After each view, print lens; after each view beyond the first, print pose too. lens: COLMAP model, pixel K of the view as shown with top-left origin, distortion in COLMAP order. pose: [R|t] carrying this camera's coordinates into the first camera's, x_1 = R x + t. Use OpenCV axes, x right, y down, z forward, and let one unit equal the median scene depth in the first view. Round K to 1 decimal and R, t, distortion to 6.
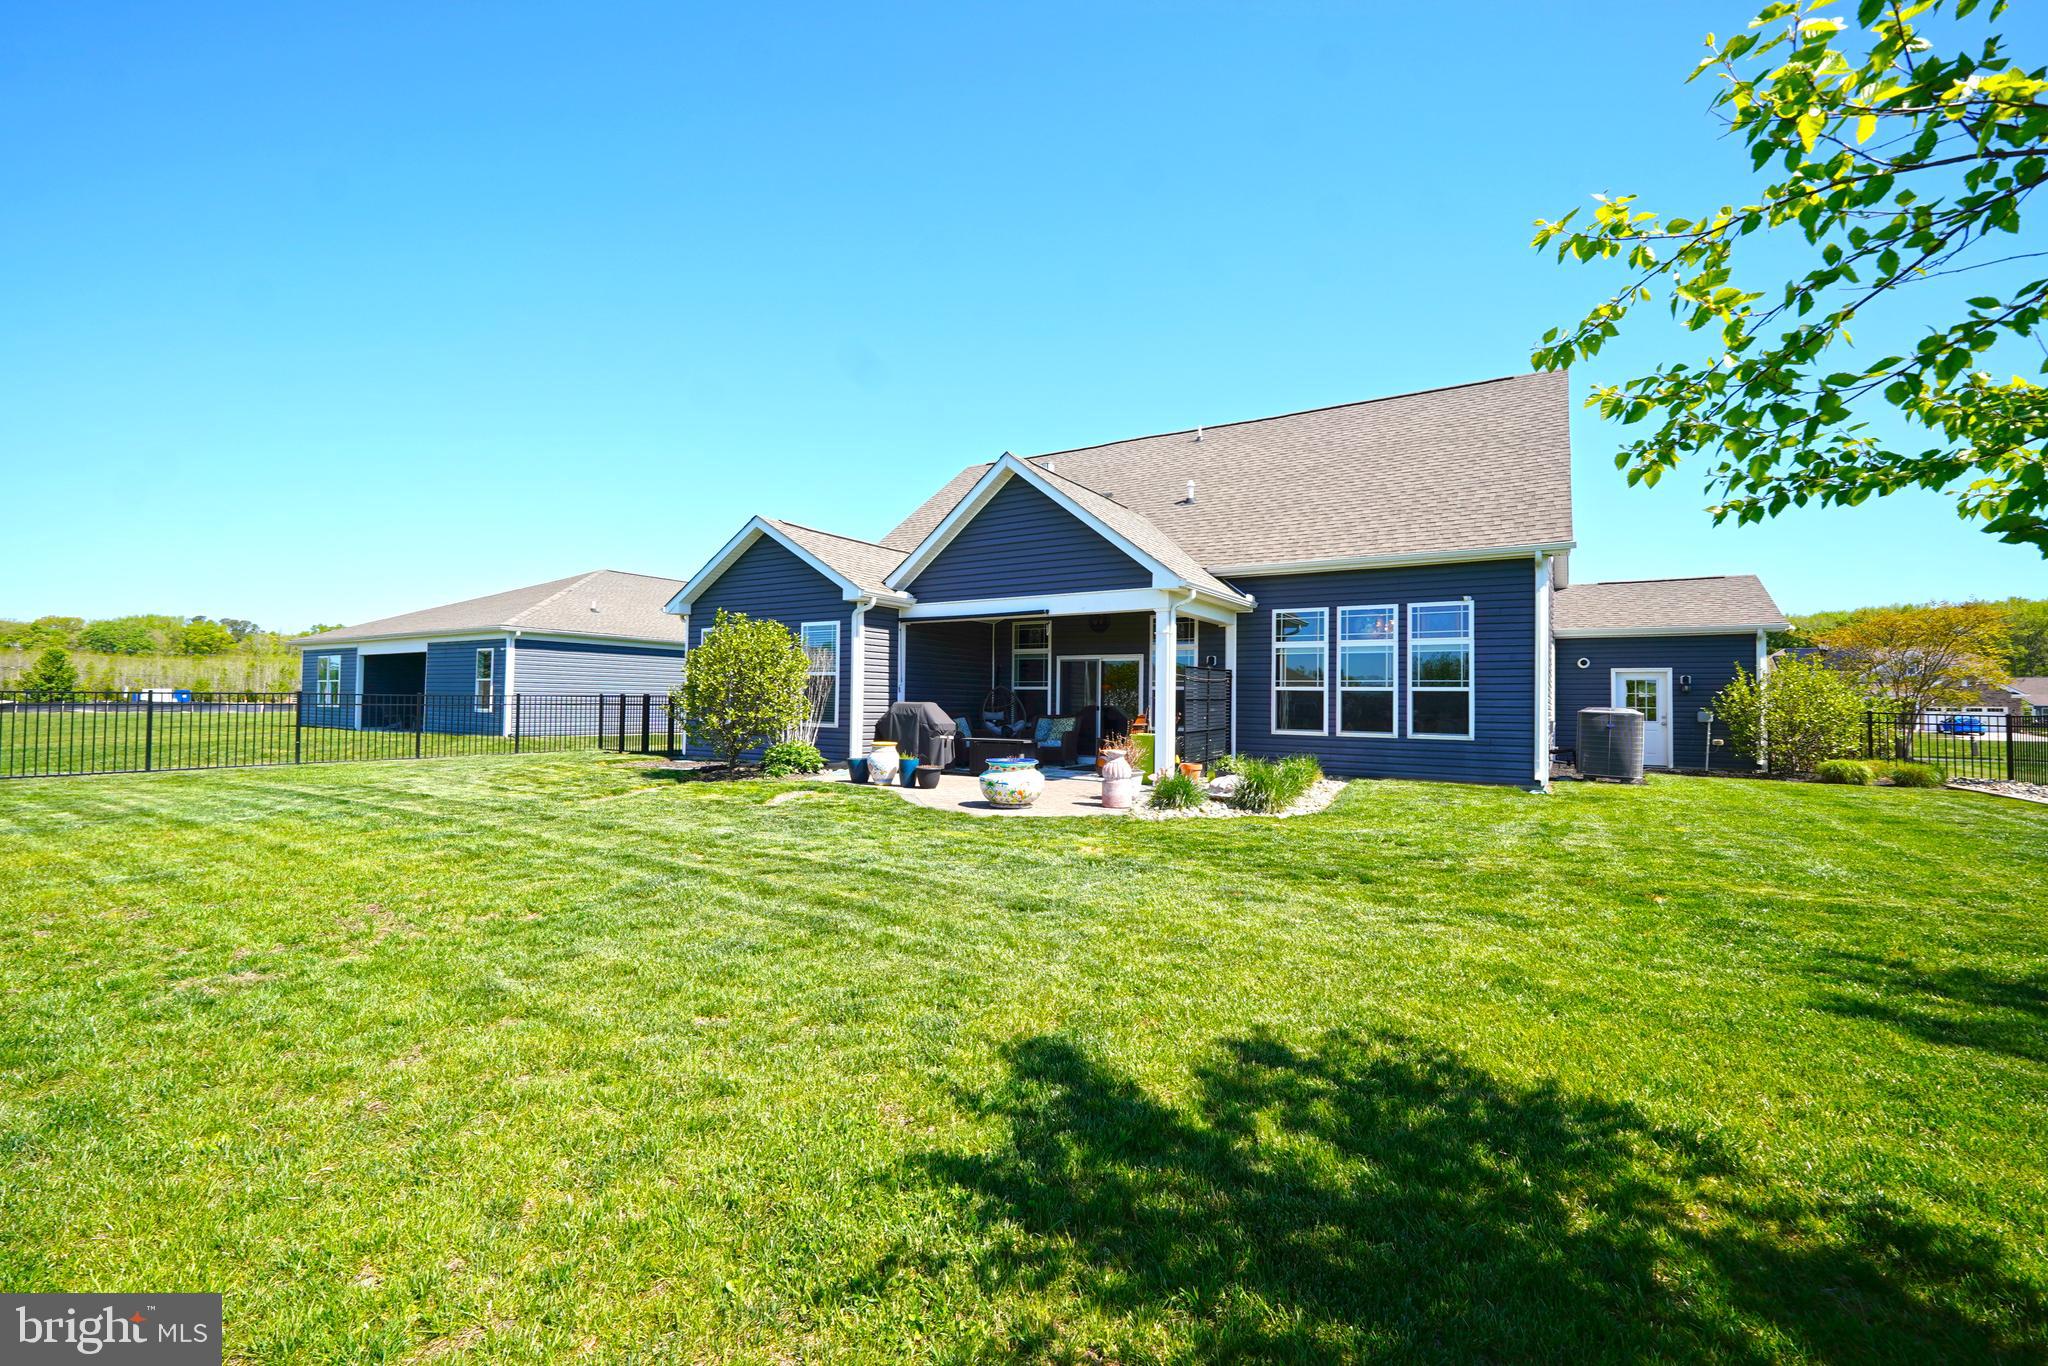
lens RADIAL K [[864.8, 0, 1020.8], [0, 864.8, 685.1], [0, 0, 1]] dist [-0.001325, 0.000880]
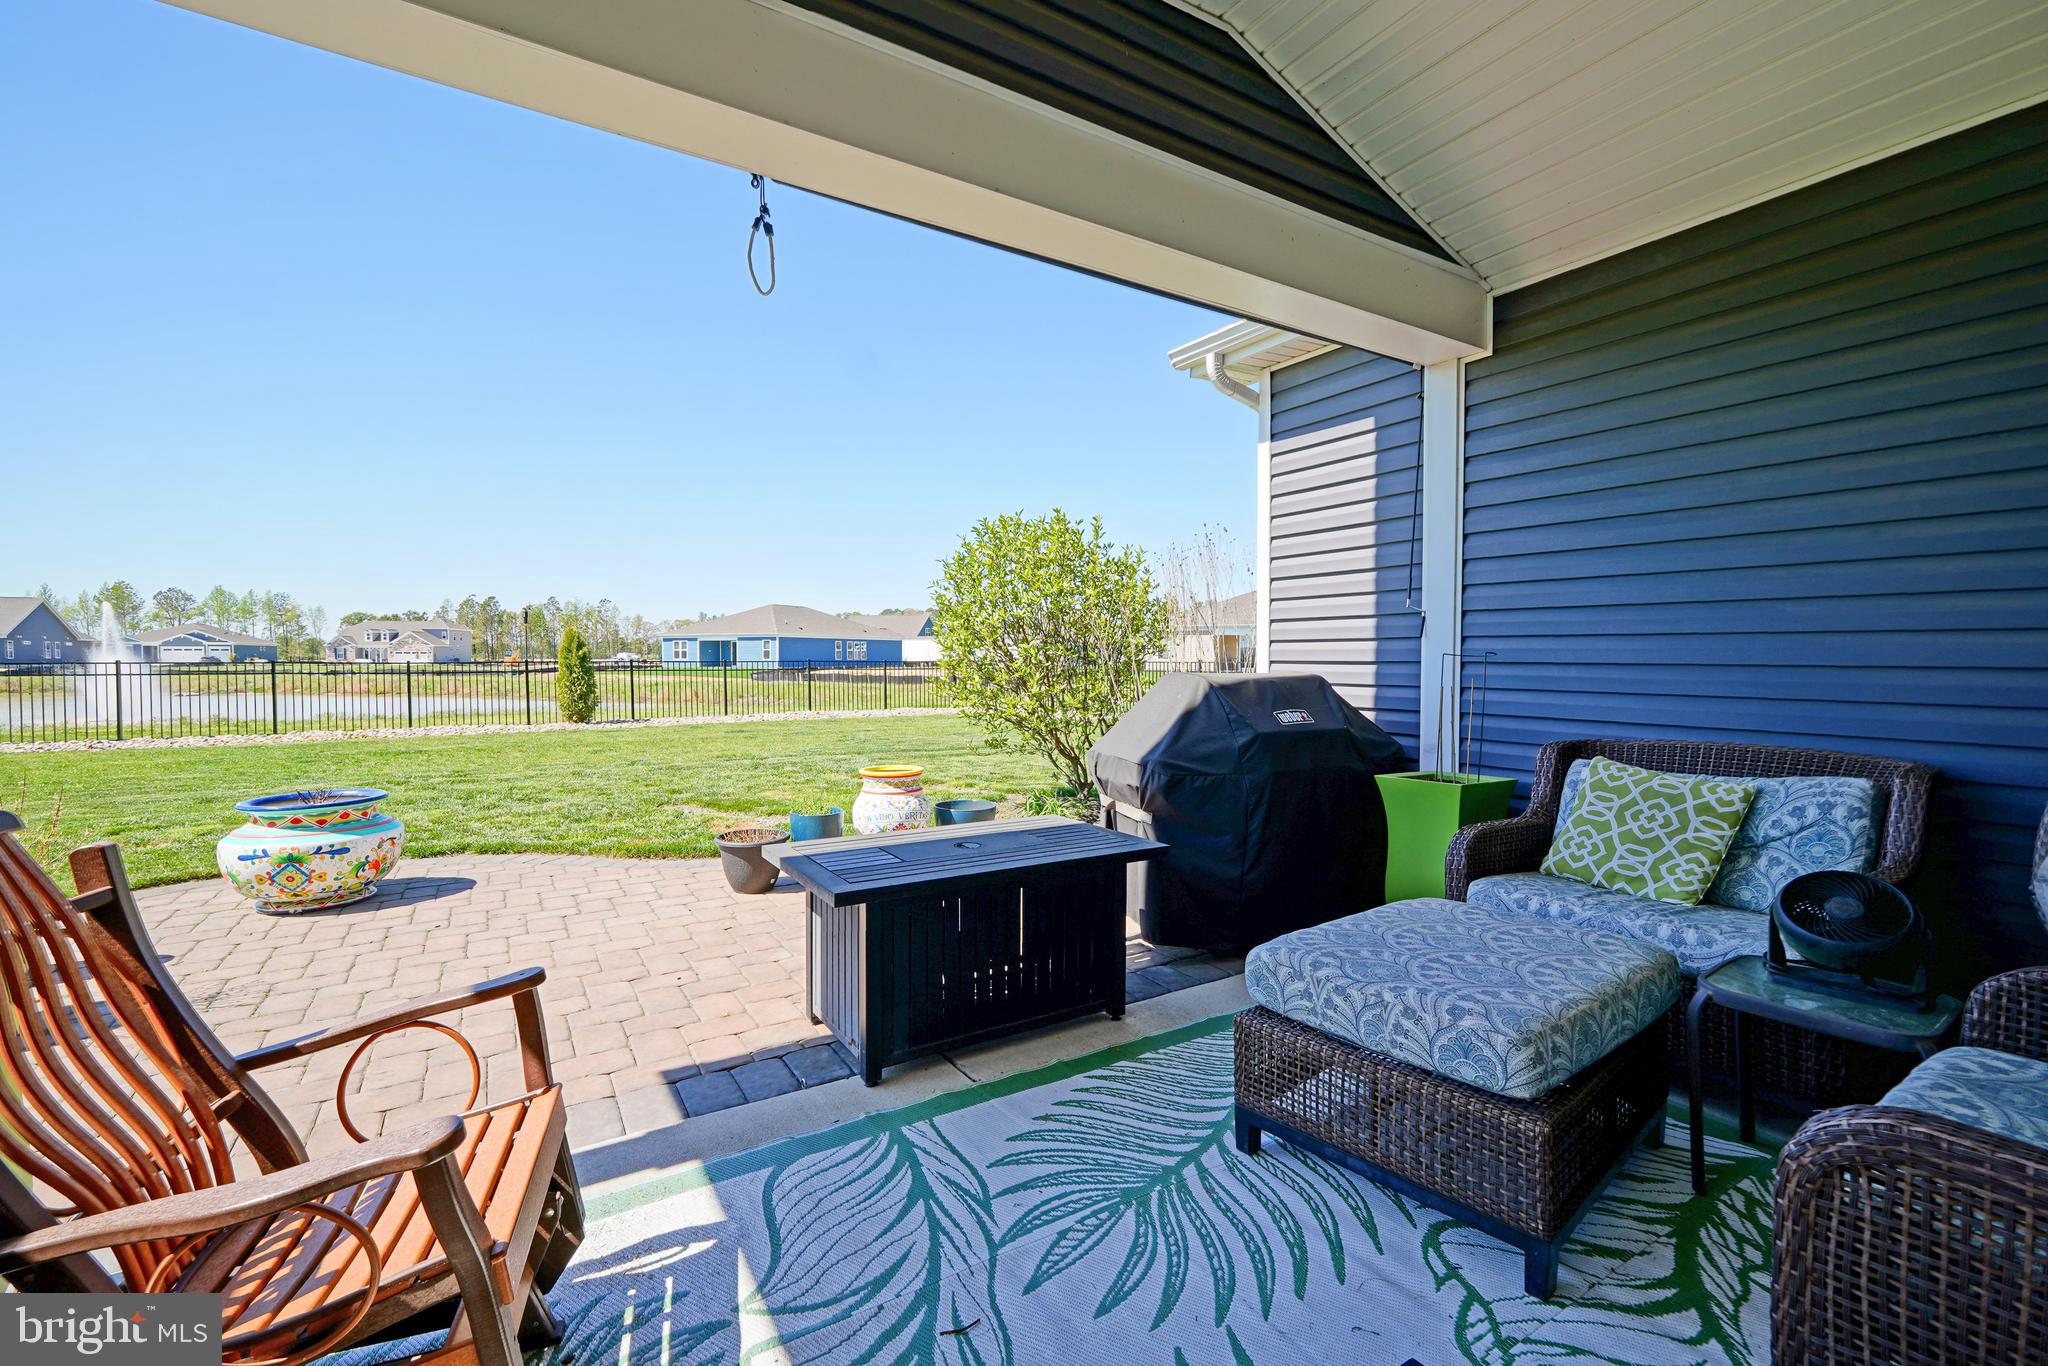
lens RADIAL K [[864.8, 0, 1005.3], [0, 864.8, 681.5], [0, 0, 1]] dist [-0.001325, 0.000880]
pose [[-0.453948, 0.003357, -0.891022, 0.154660], [0.015690, 0.999868, -0.004226, 0.021830], [0.890890, -0.015899, -0.453941, 1.034908]]
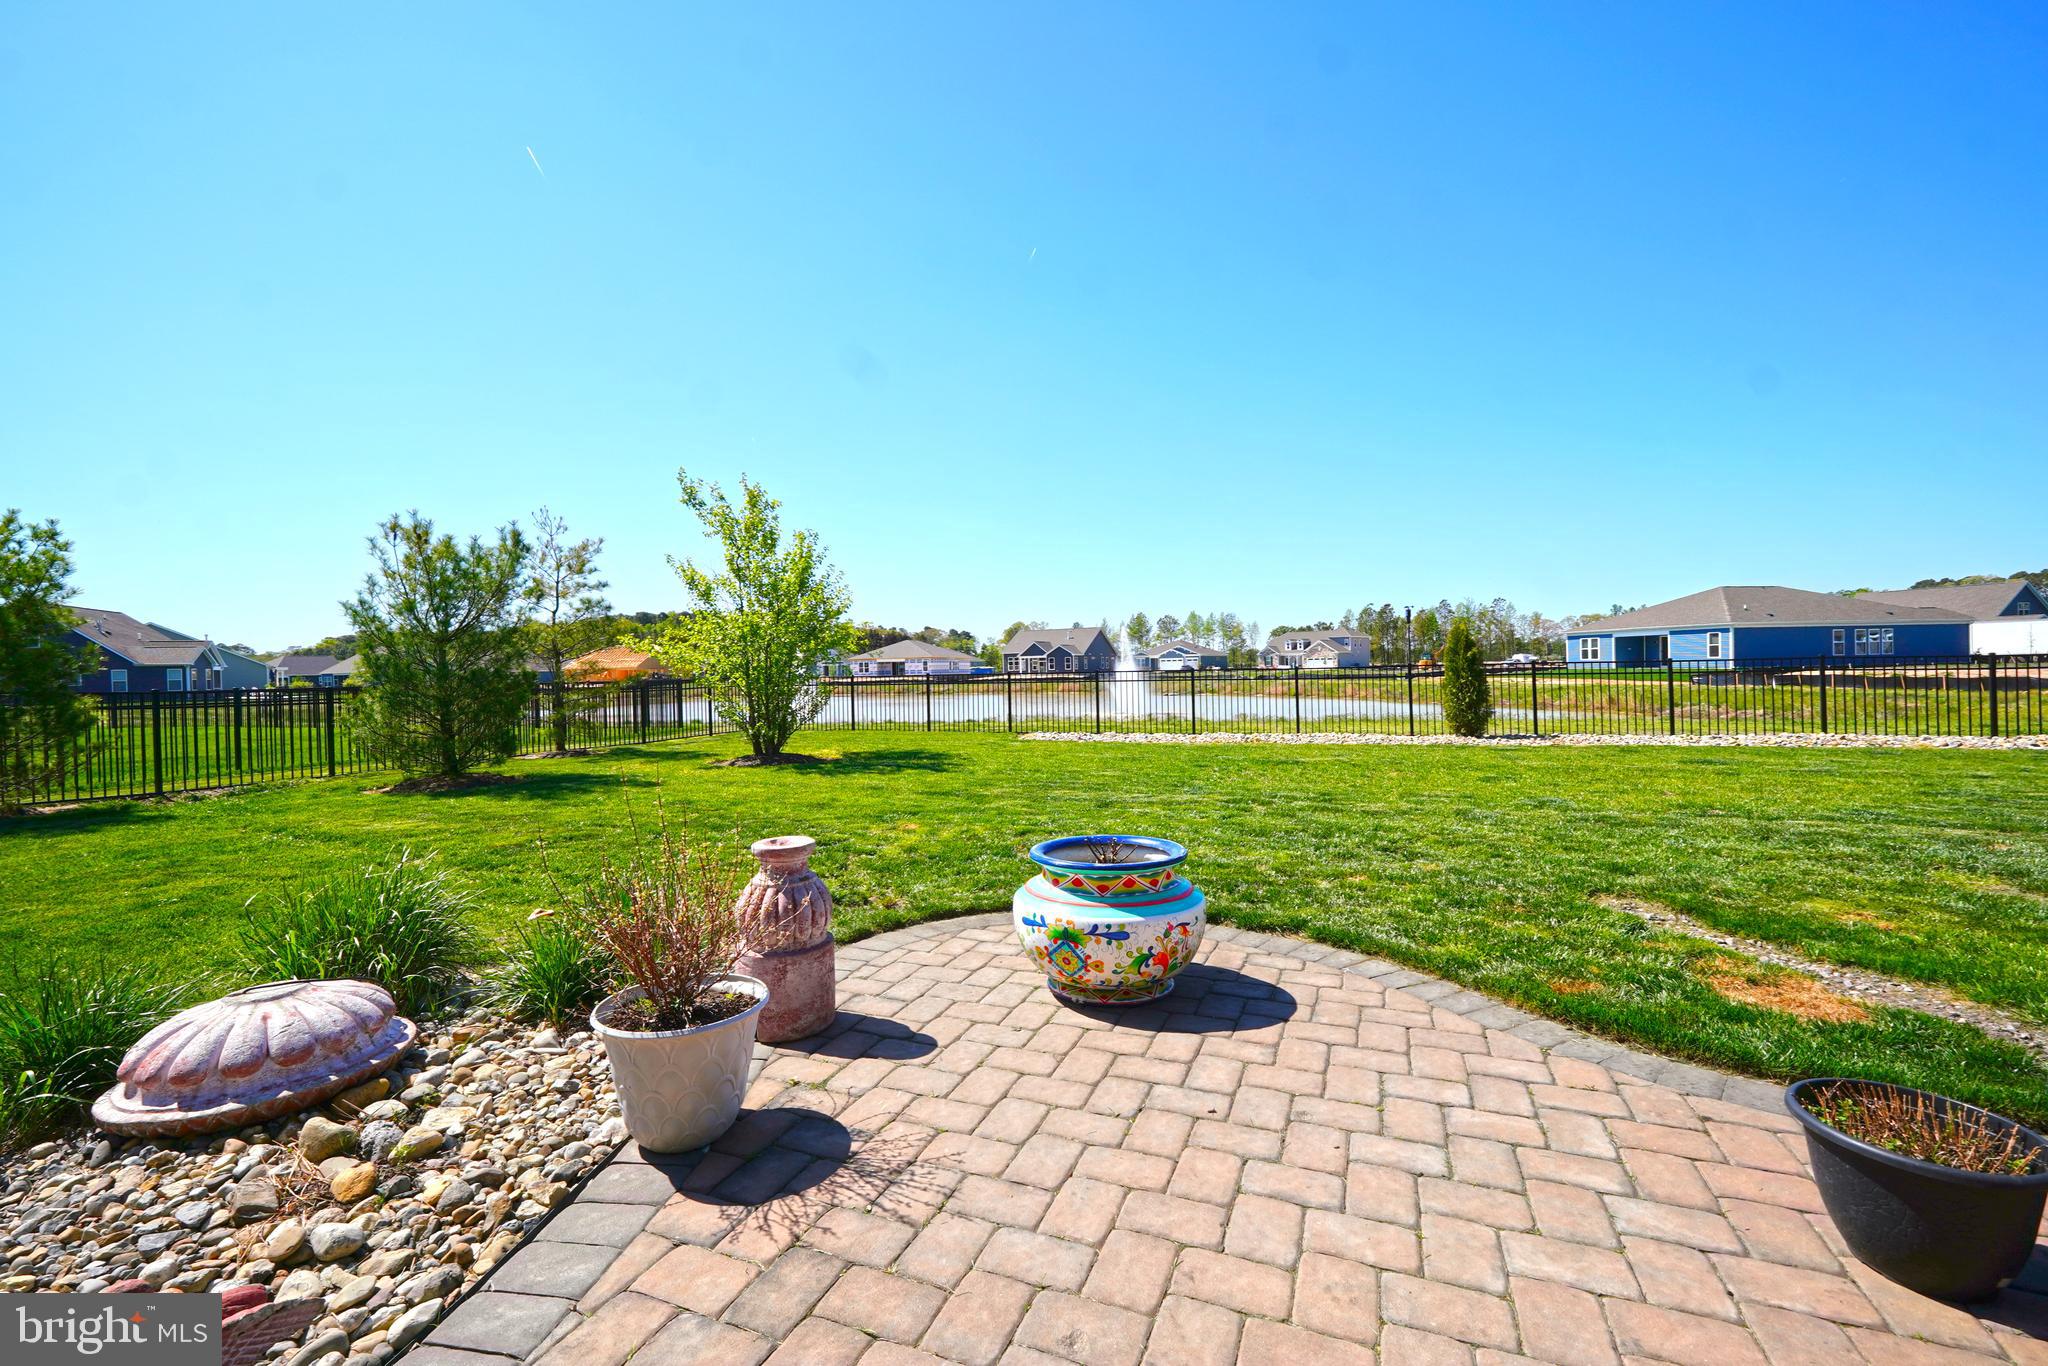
lens RADIAL K [[864.8, 0, 1013.0], [0, 864.8, 680.0], [0, 0, 1]] dist [-0.001325, 0.000880]
pose [[-0.988203, 0.001532, -0.153139, 0.055182], [0.004620, 0.999793, -0.019815, 0.016615], [0.153077, -0.020289, -0.988006, 0.907362]]
